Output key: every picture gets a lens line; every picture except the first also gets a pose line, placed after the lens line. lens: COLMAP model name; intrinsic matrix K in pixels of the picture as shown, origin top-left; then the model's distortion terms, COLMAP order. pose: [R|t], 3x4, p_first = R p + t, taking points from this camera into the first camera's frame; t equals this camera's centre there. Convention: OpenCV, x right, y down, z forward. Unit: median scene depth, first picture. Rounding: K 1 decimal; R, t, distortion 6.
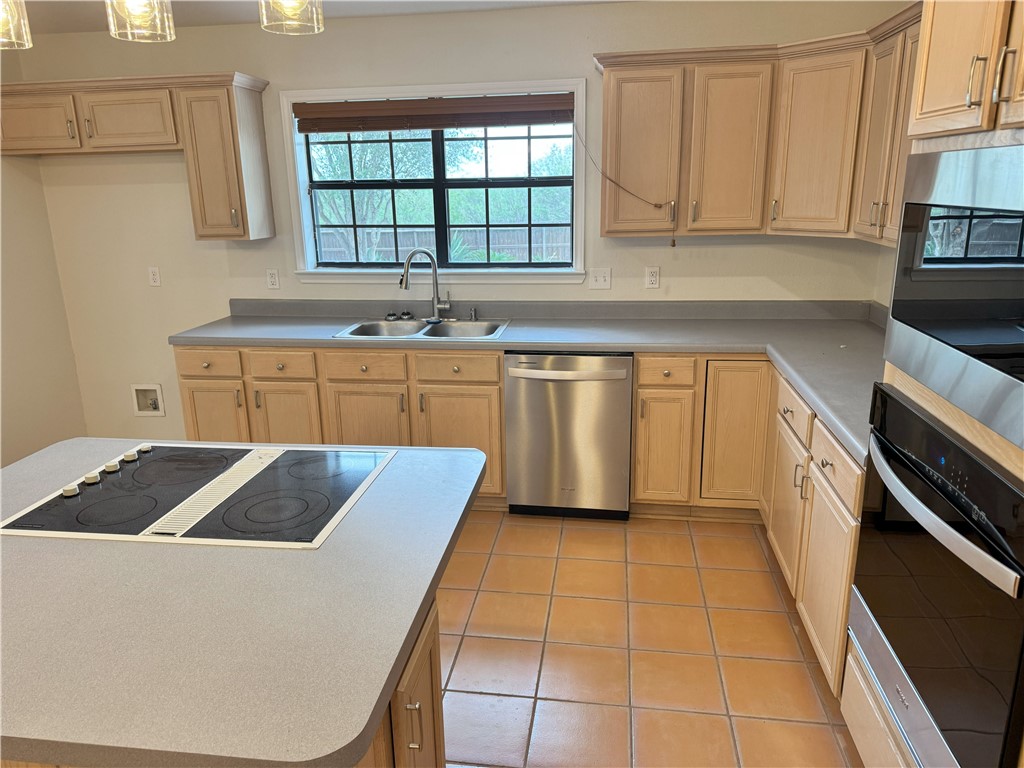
lens RADIAL K [[712.8, 0, 512.0], [0, 712.8, 384.0], [0, 0, 1]] dist [0.001343, -0.000308]
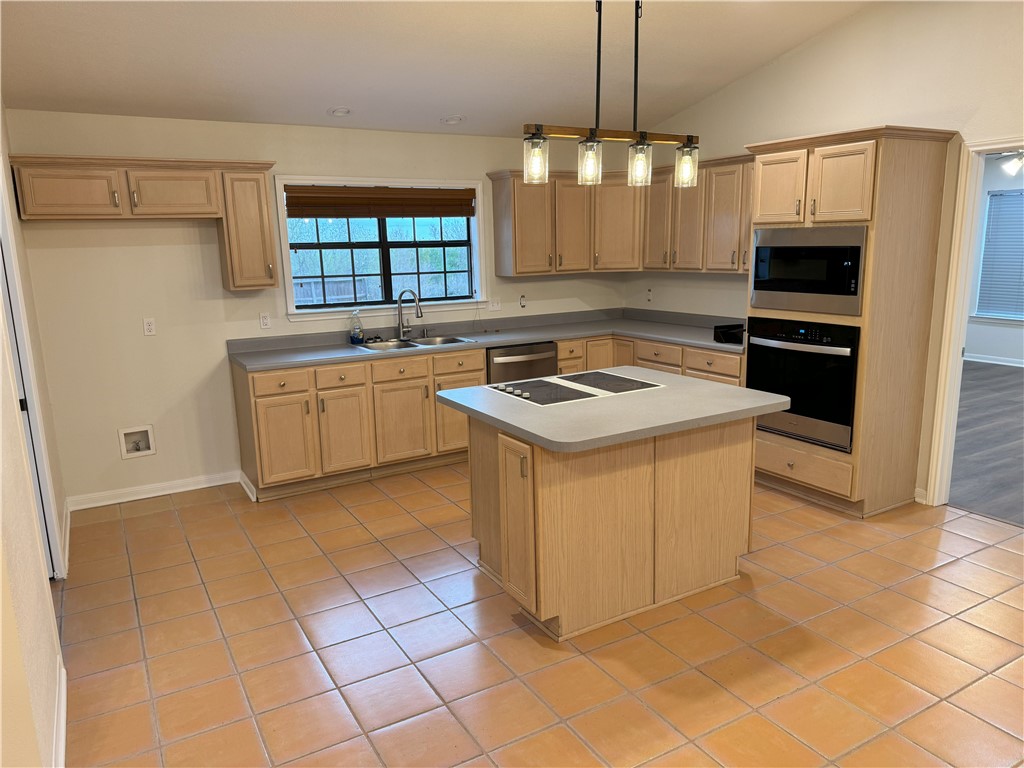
lens RADIAL K [[712.8, 0, 512.0], [0, 712.8, 384.0], [0, 0, 1]] dist [0.001343, -0.000308]
pose [[0.775923, -0.122416, 0.618836, -0.818321], [0.171696, 0.984938, -0.020443, 0.062948], [-0.607012, 0.122114, 0.785254, -0.229053]]
